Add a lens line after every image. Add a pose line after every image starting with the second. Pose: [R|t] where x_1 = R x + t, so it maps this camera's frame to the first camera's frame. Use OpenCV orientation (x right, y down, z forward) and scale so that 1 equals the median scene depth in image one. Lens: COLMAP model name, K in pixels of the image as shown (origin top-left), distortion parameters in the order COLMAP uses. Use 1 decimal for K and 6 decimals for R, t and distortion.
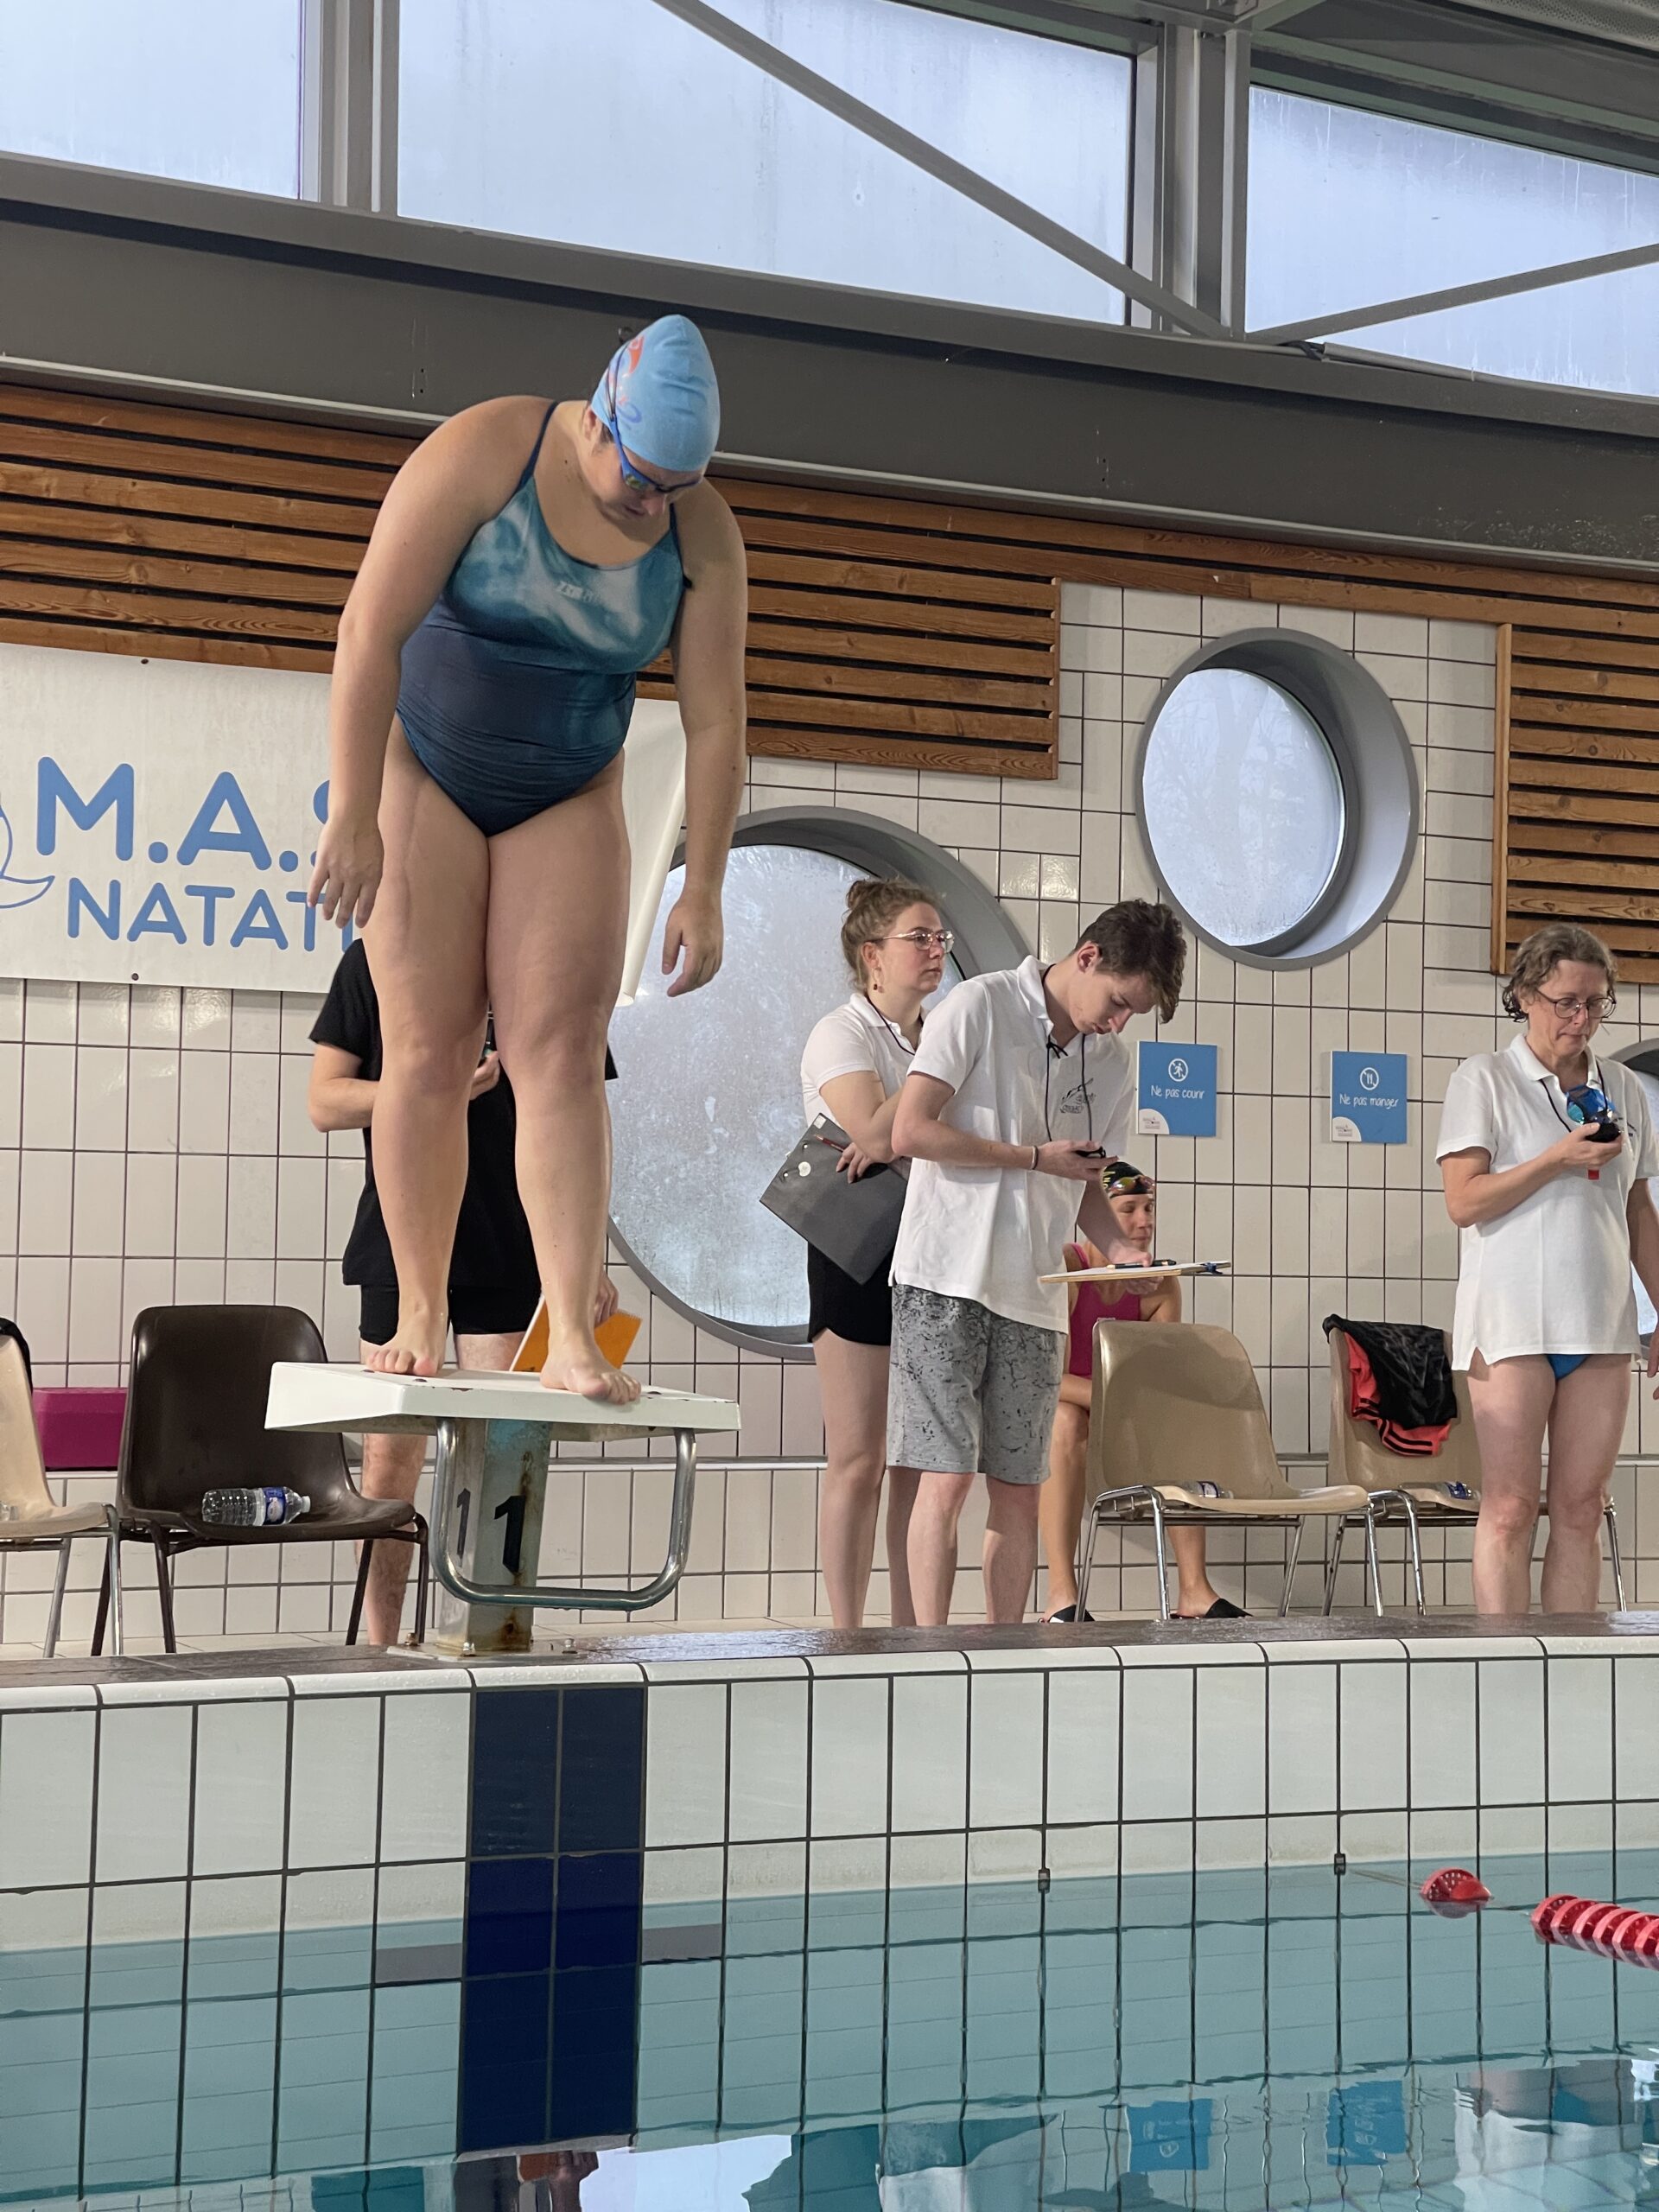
lens RADIAL K [[4092.8, 0, 833.3], [0, 4092.8, 1111.4], [0, 0, 1]] dist [0.273122, 0.000000]
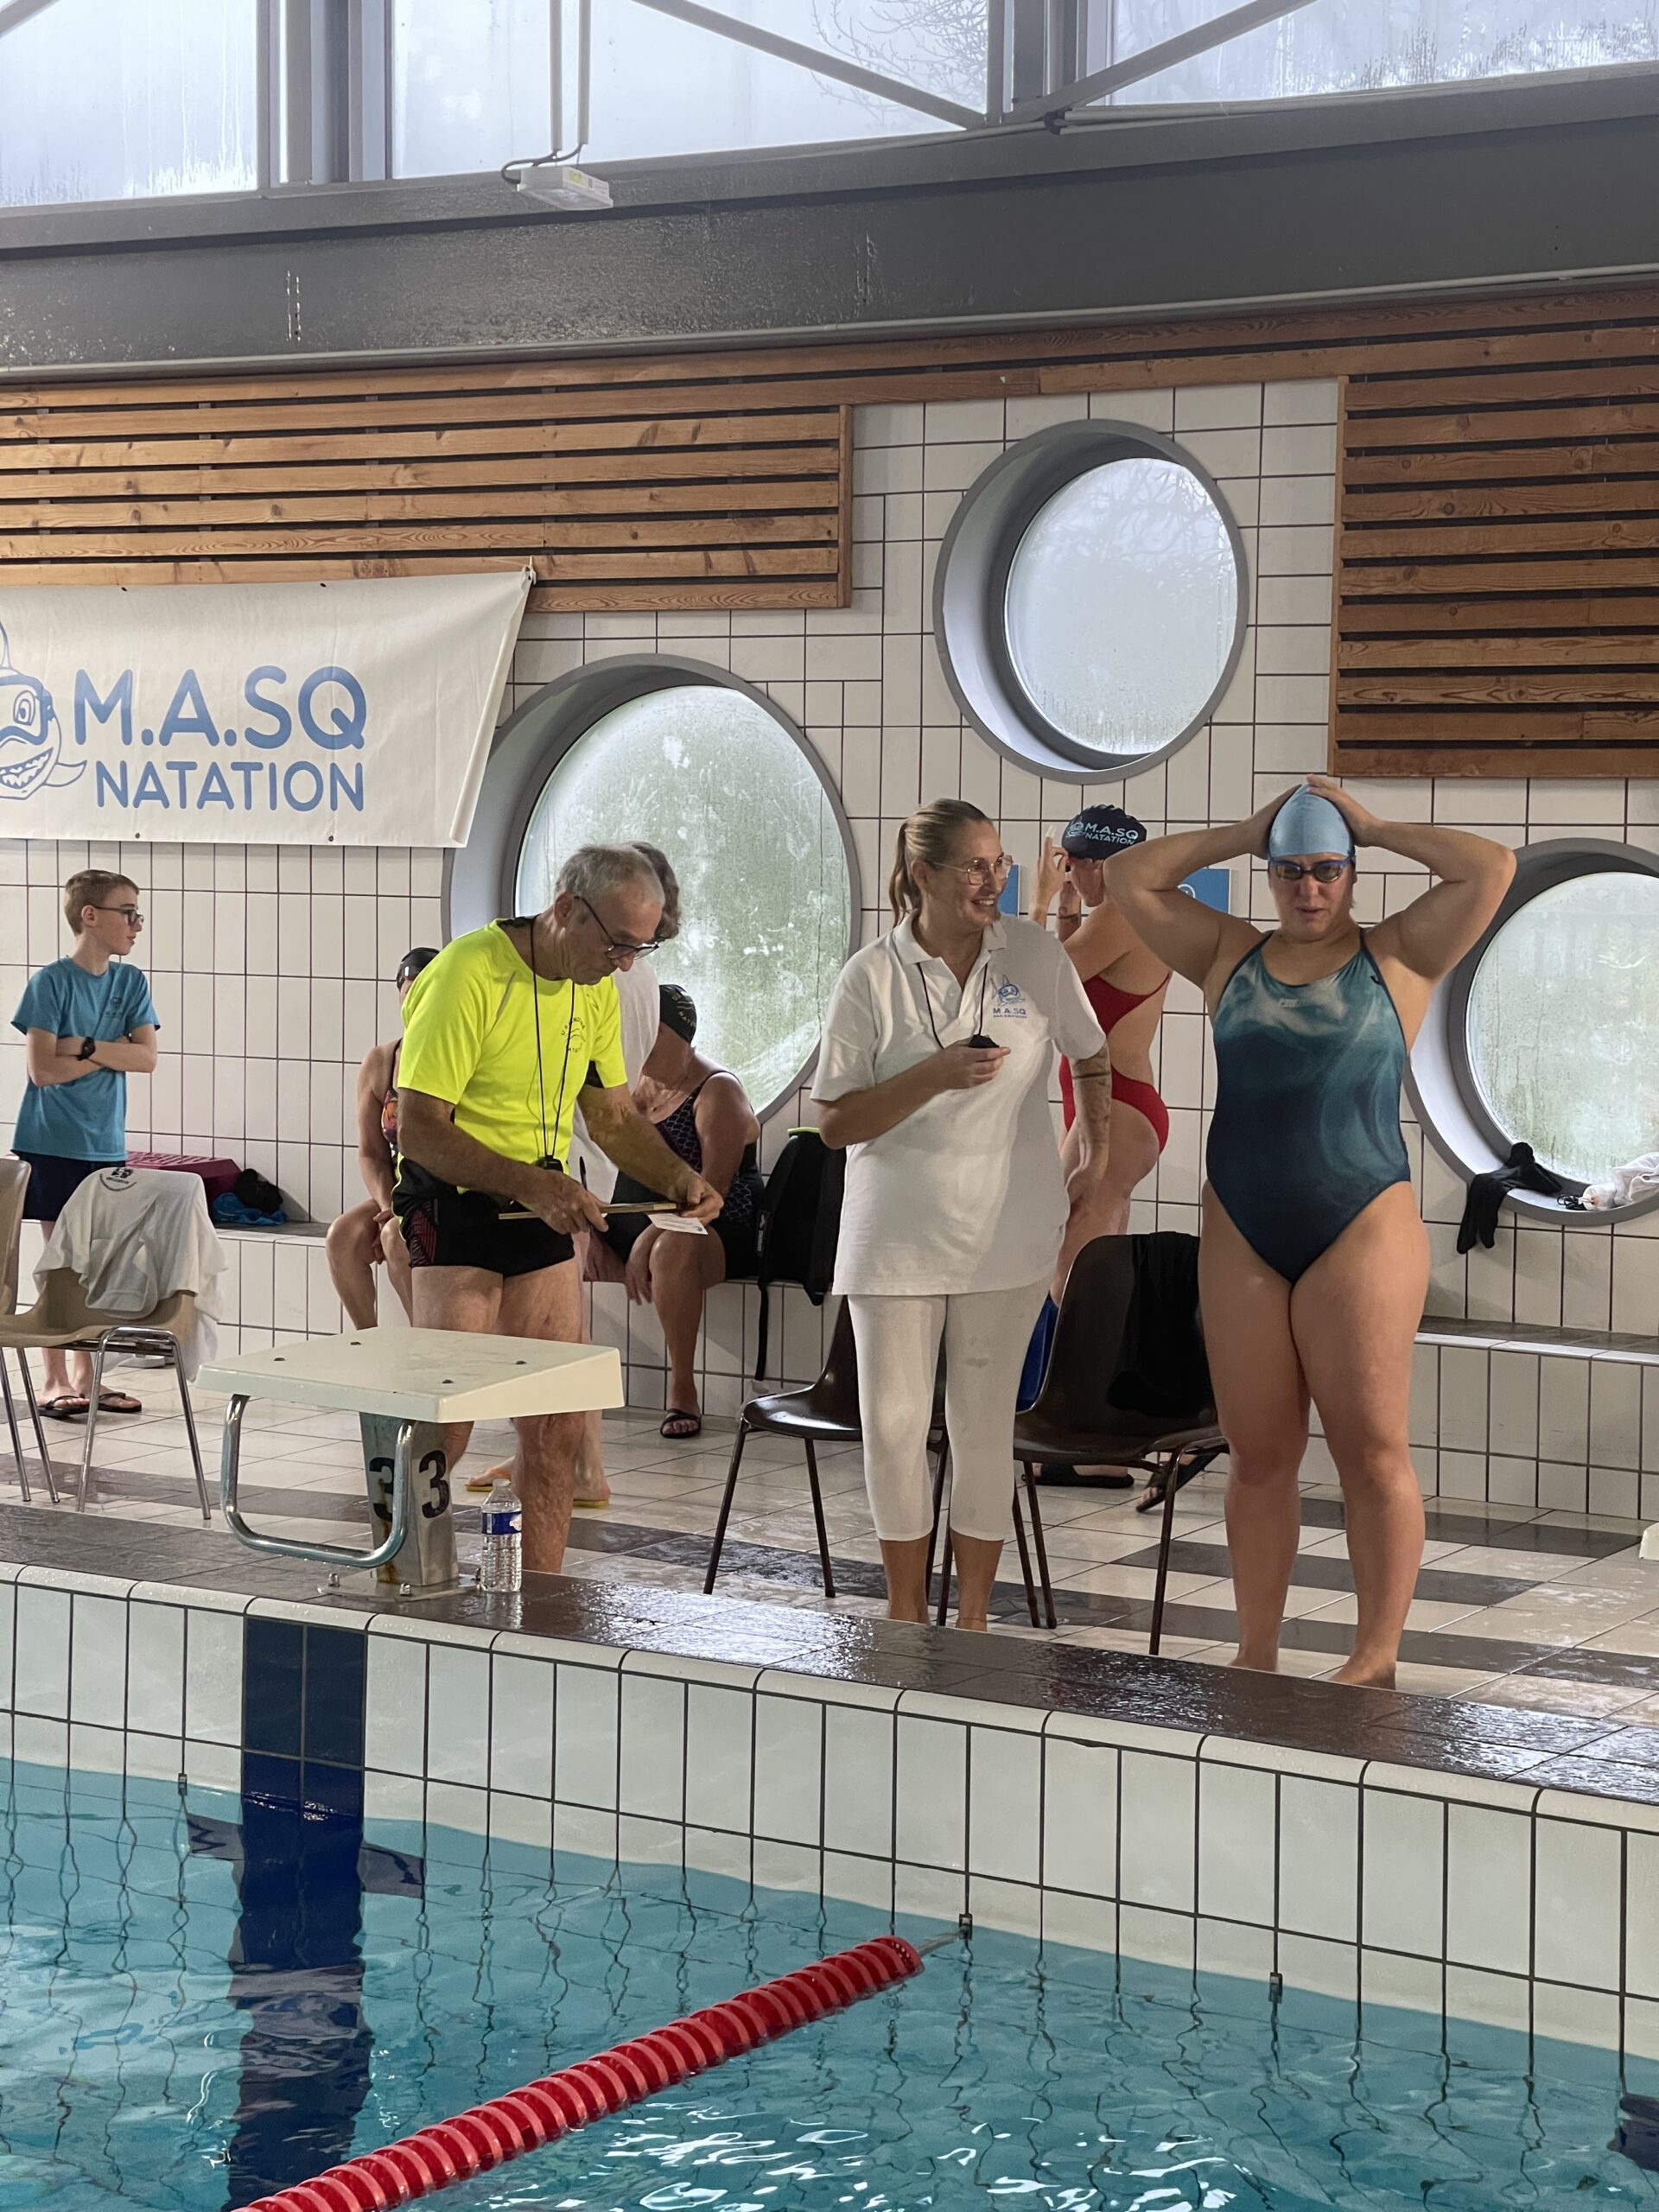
lens RADIAL K [[4092.8, 0, 830.9], [0, 4092.8, 1097.9], [0, 0, 1]] dist [0.273122, 0.000000]
pose [[0.487445, 0.034517, -0.872471, 0.959903], [0.013964, 0.998782, 0.047316, -0.008237], [0.873042, -0.035247, 0.486370, 0.510353]]
